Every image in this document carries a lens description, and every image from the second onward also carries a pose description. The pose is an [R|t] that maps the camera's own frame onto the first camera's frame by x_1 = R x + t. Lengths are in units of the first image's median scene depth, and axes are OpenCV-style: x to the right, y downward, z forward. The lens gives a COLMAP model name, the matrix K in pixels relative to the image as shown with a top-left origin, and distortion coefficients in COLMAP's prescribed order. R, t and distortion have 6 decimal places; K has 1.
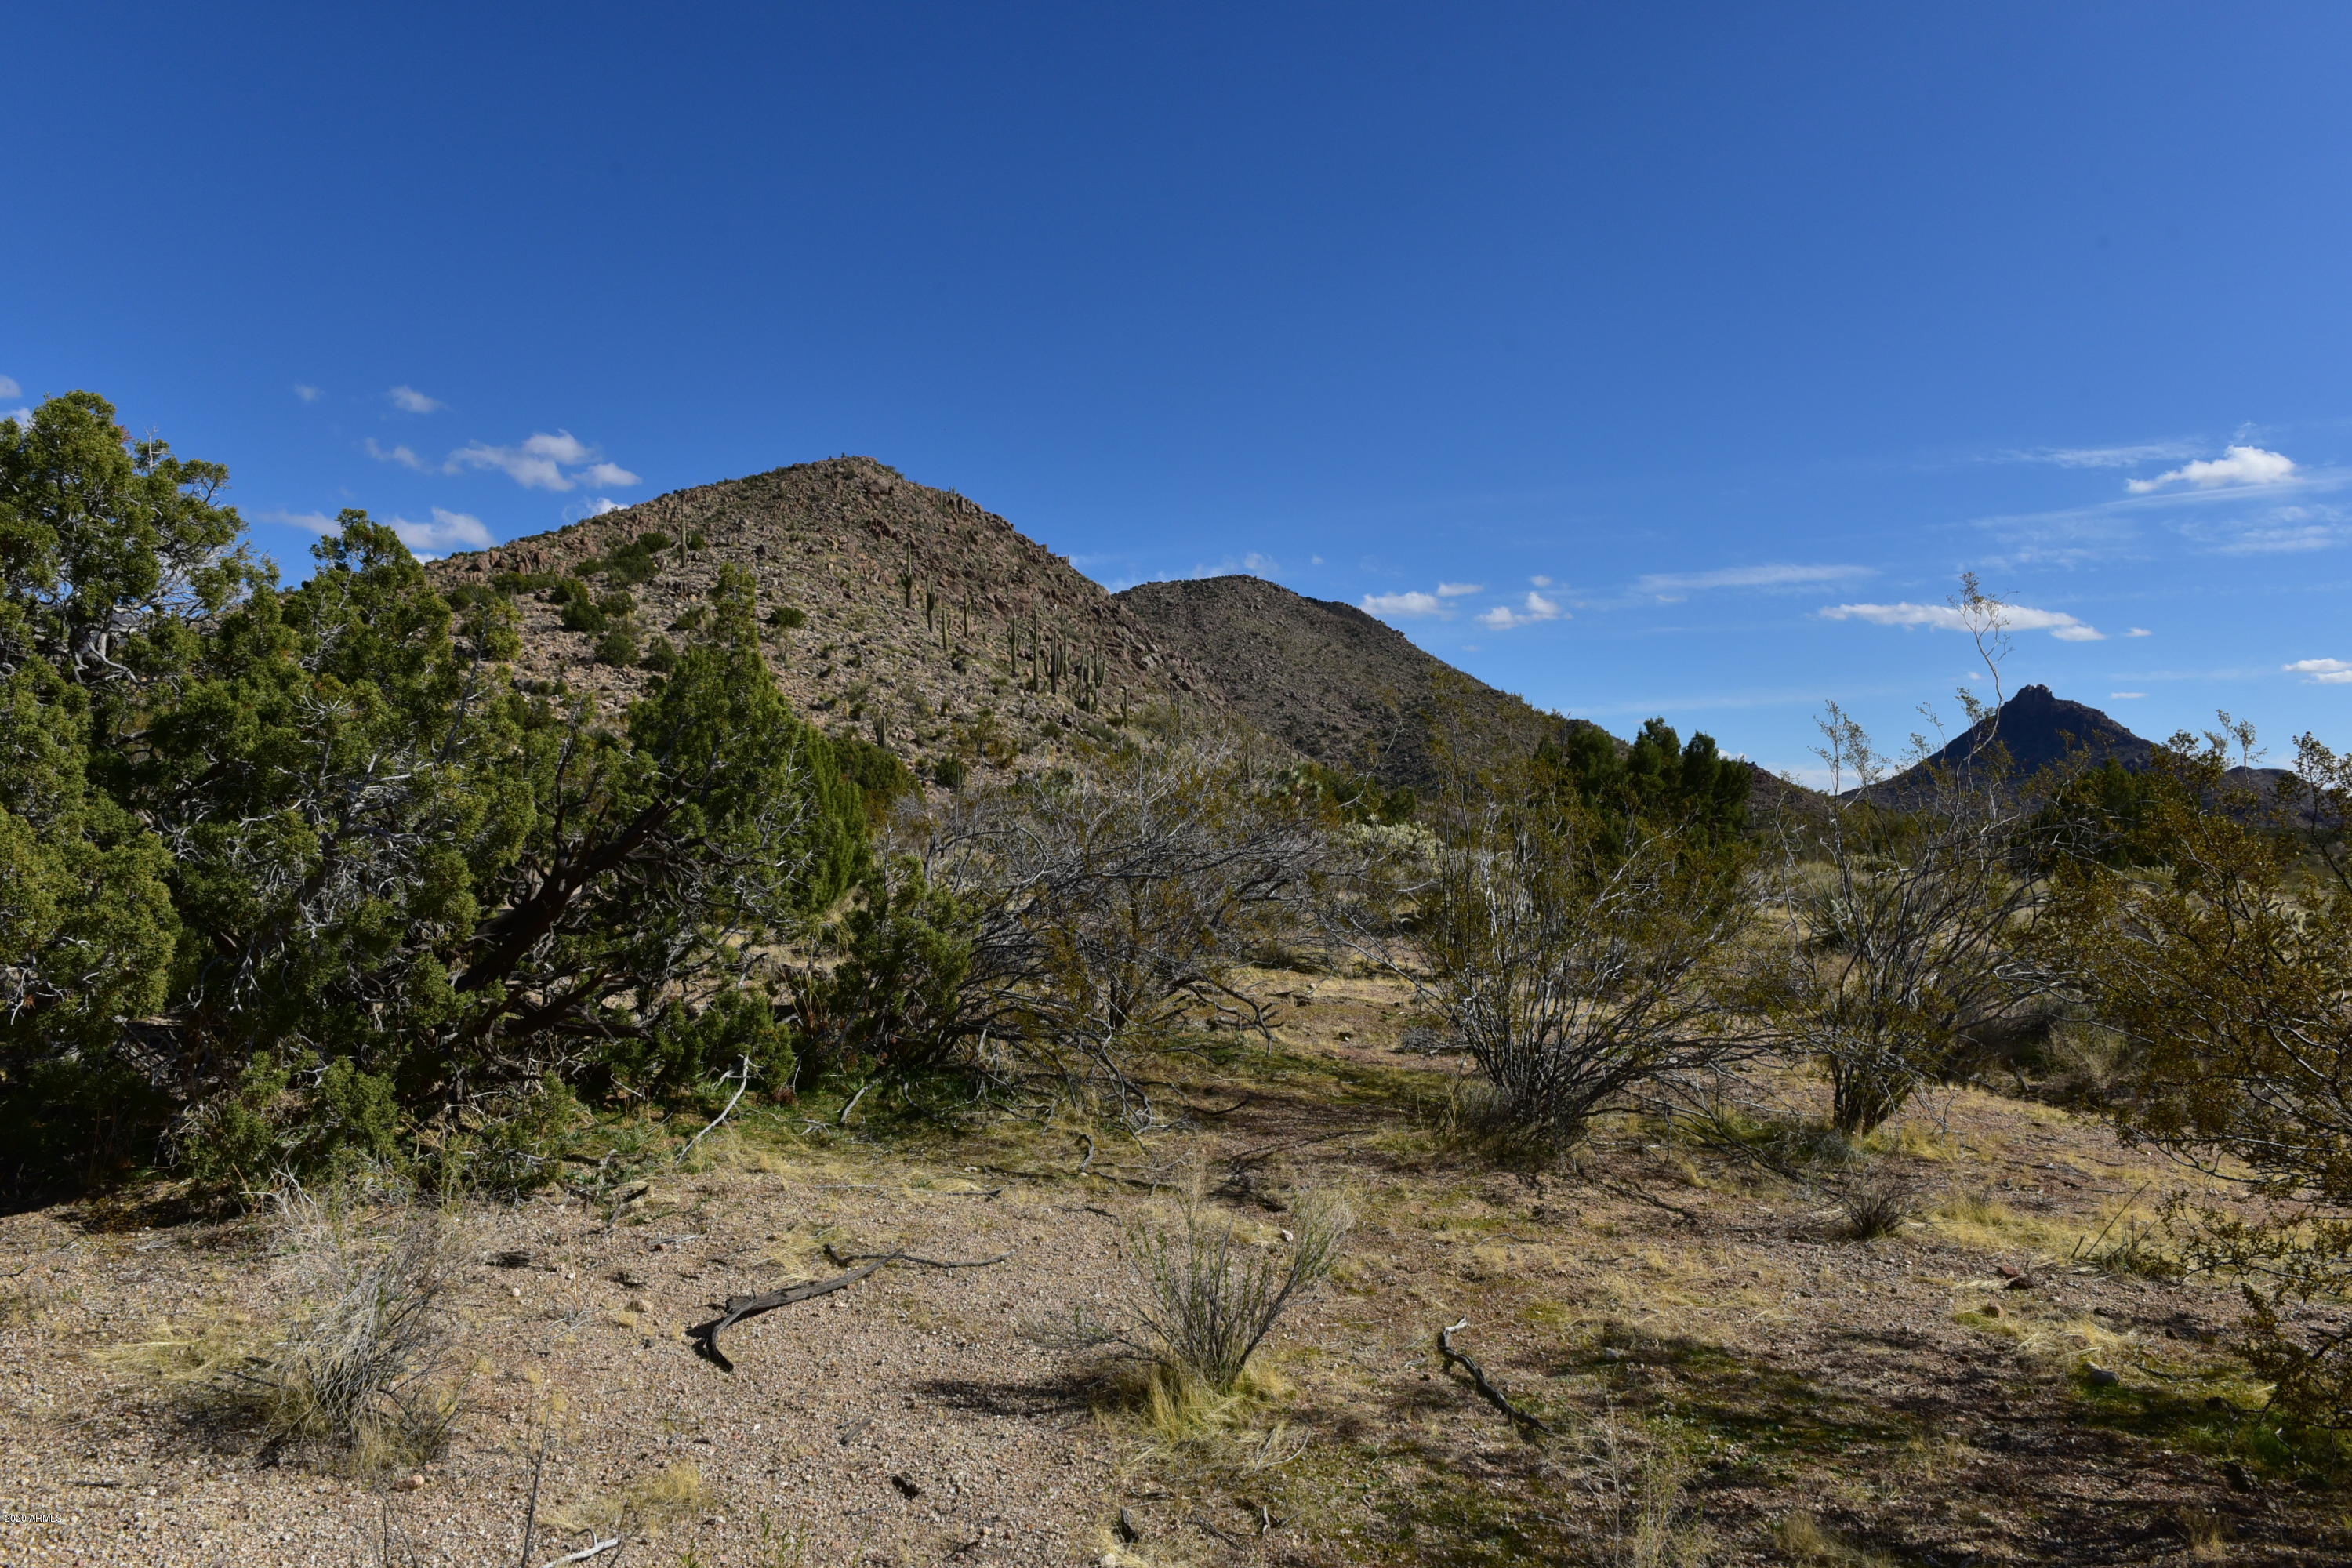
lens RADIAL K [[1599.7, 0, 1171.6], [0, 1599.7, 786.4], [0, 0, 1]] dist [-0.010441, -0.005887]
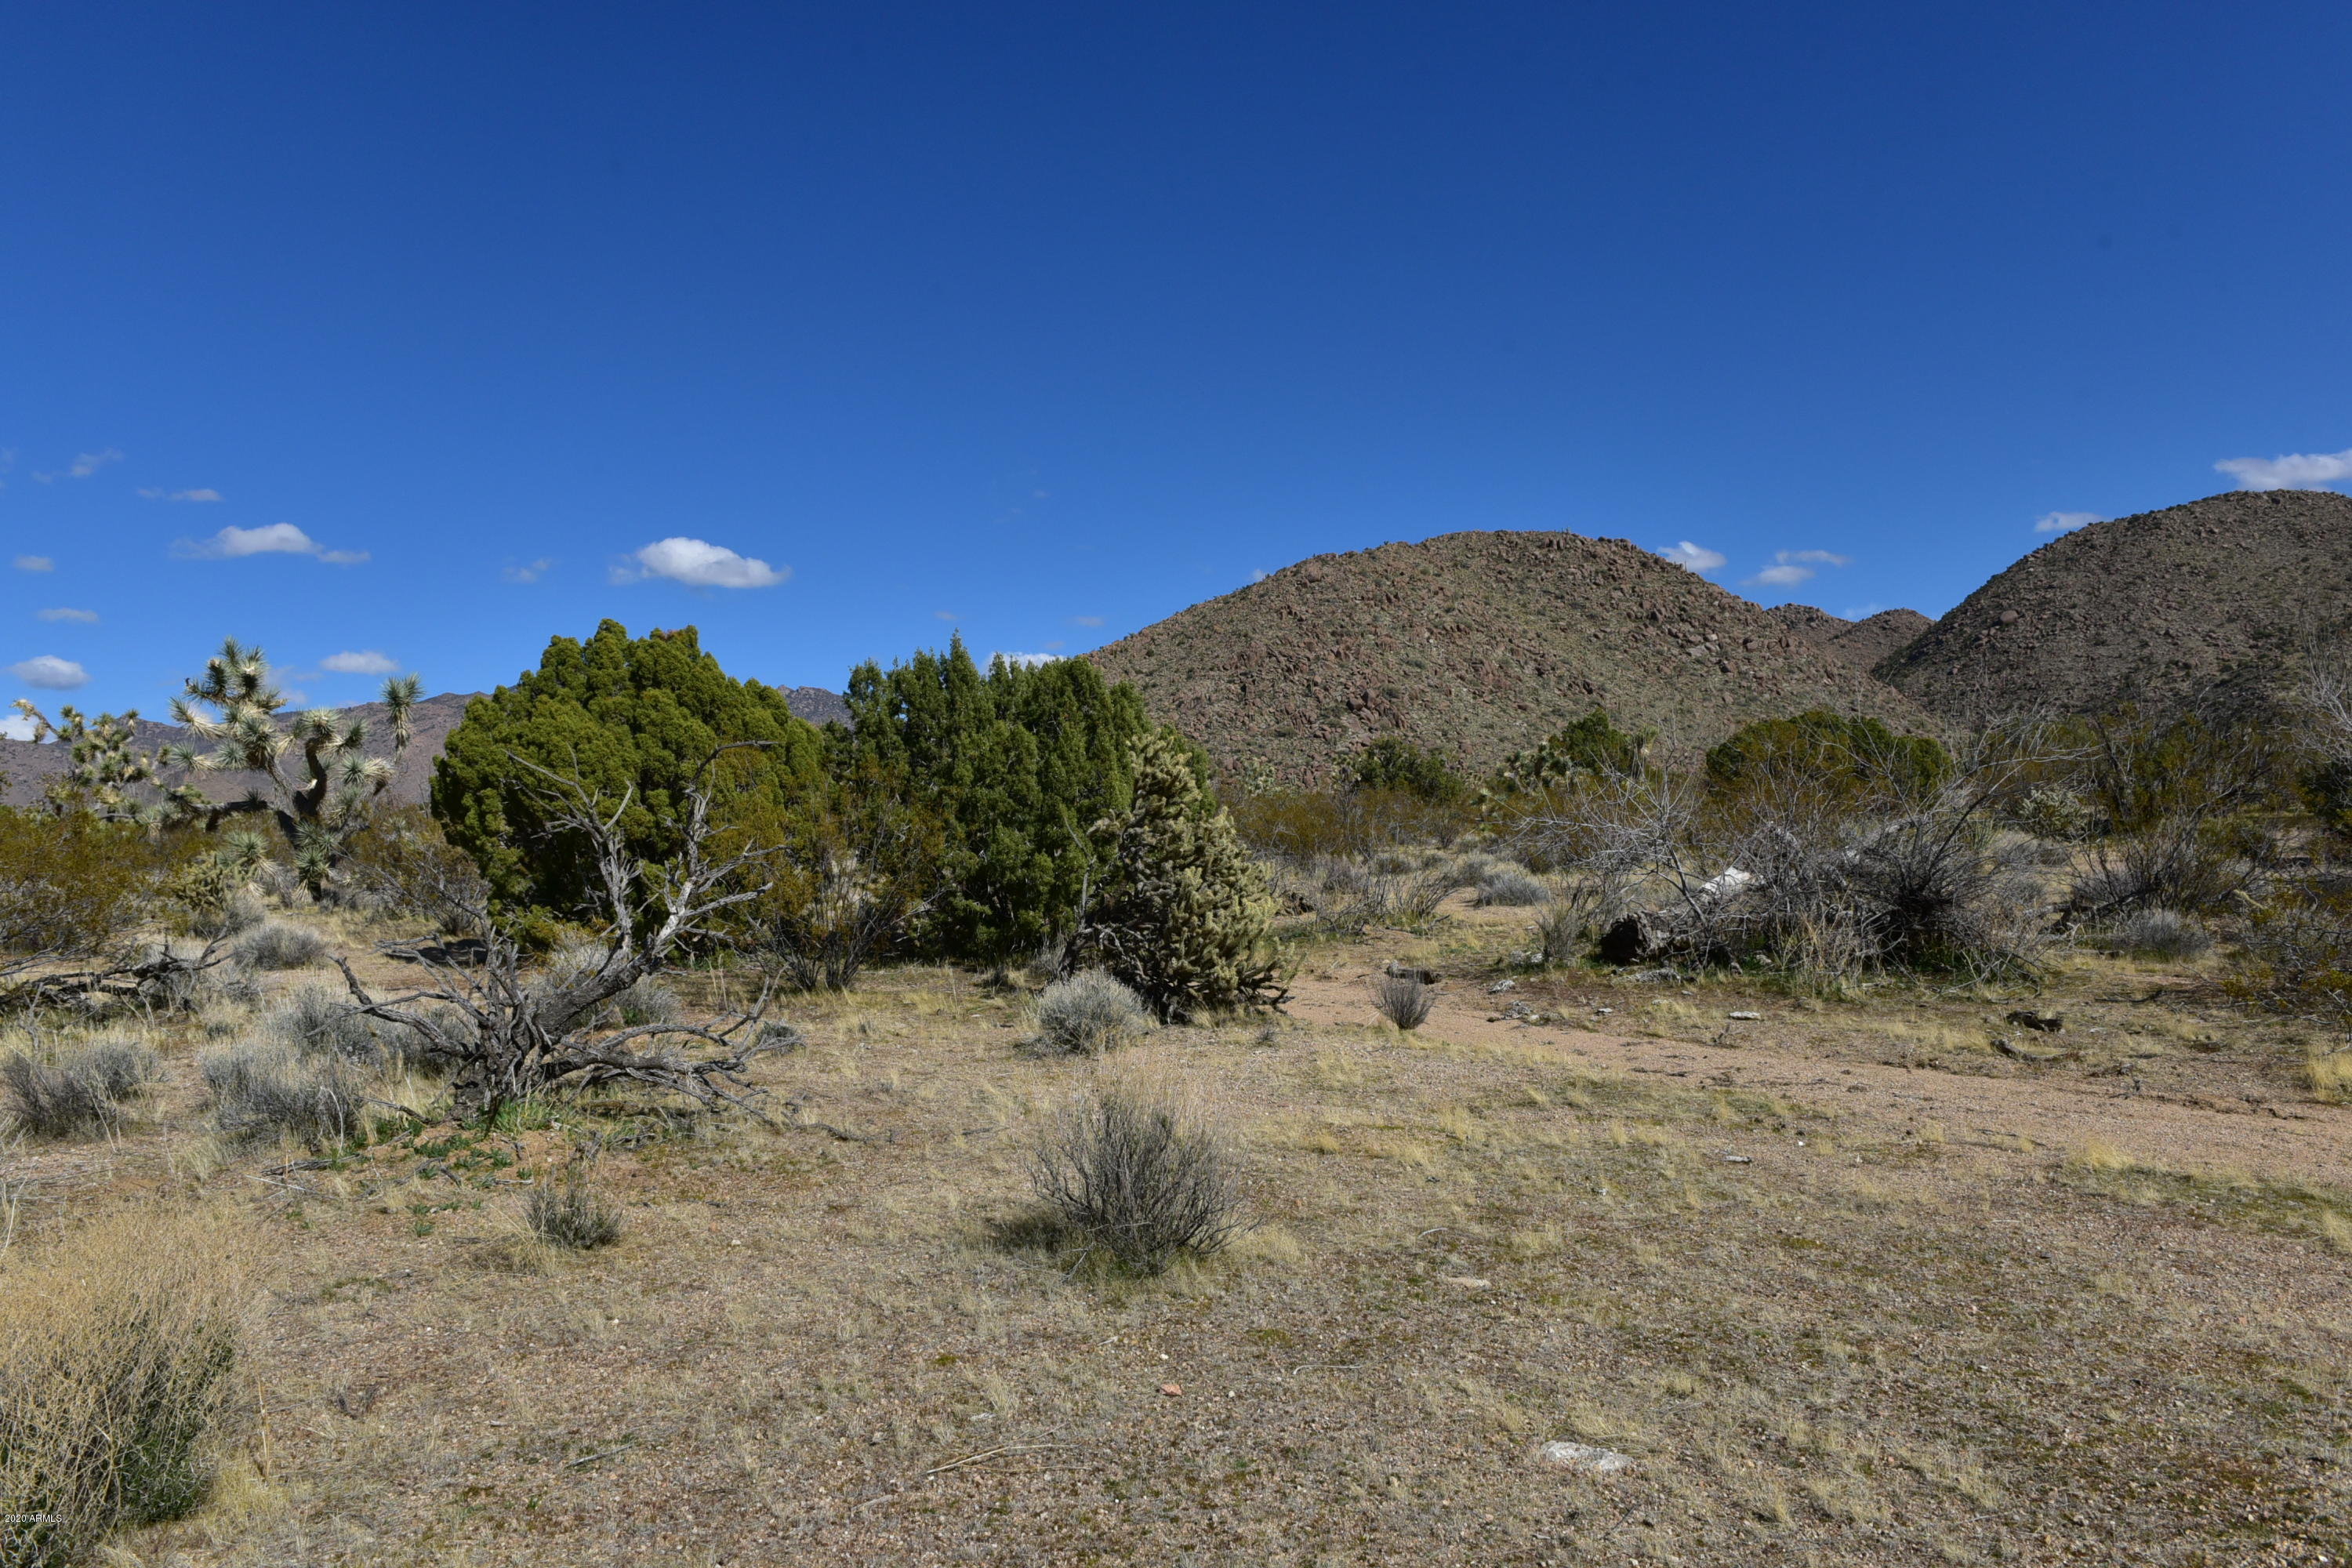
lens RADIAL K [[1599.7, 0, 1171.6], [0, 1599.7, 786.4], [0, 0, 1]] dist [-0.010441, -0.005887]
pose [[0.685518, -0.067715, -0.724900, 0.814535], [0.071549, 0.997112, -0.025481, 0.031951], [0.724532, -0.034398, 0.688382, -0.107382]]
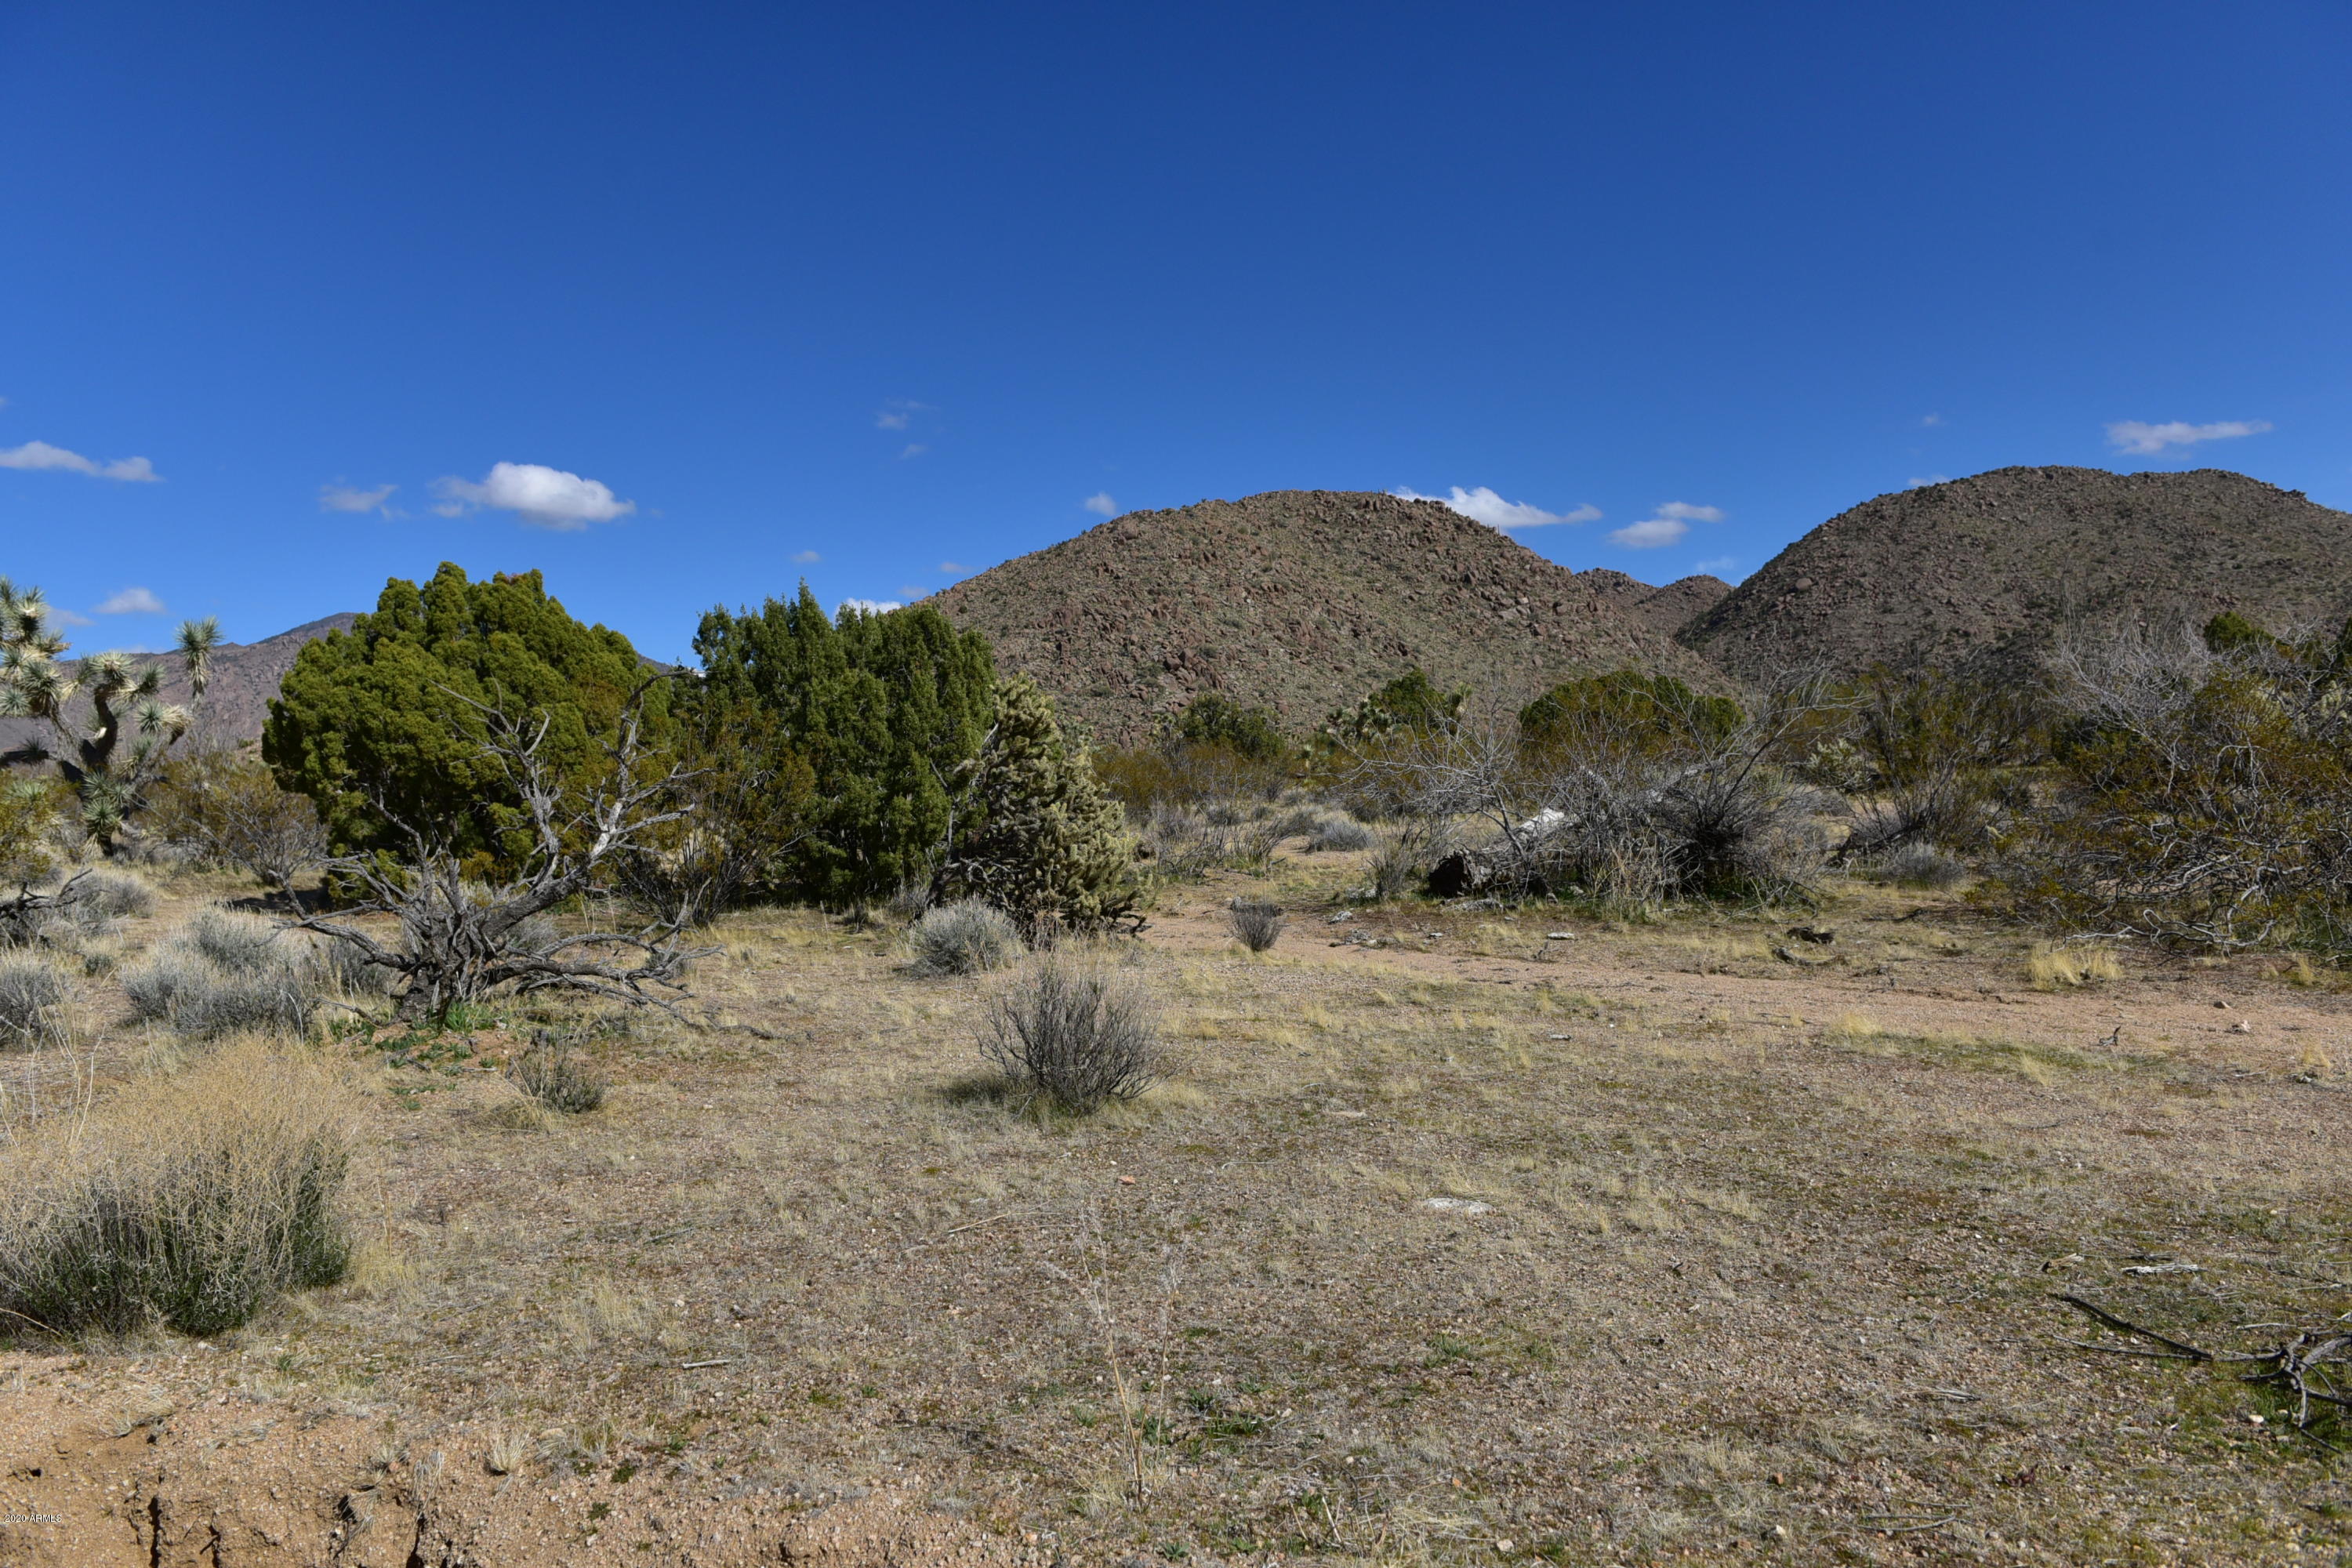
lens RADIAL K [[1631.5, 0, 1170.6], [0, 1631.5, 792.0], [0, 0, 1]] dist [-0.006402, -0.005122]
pose [[0.763830, -0.048284, -0.643609, 0.815857], [0.071354, 0.997402, 0.009856, 0.032464], [0.641462, -0.053452, 0.765291, -0.110610]]
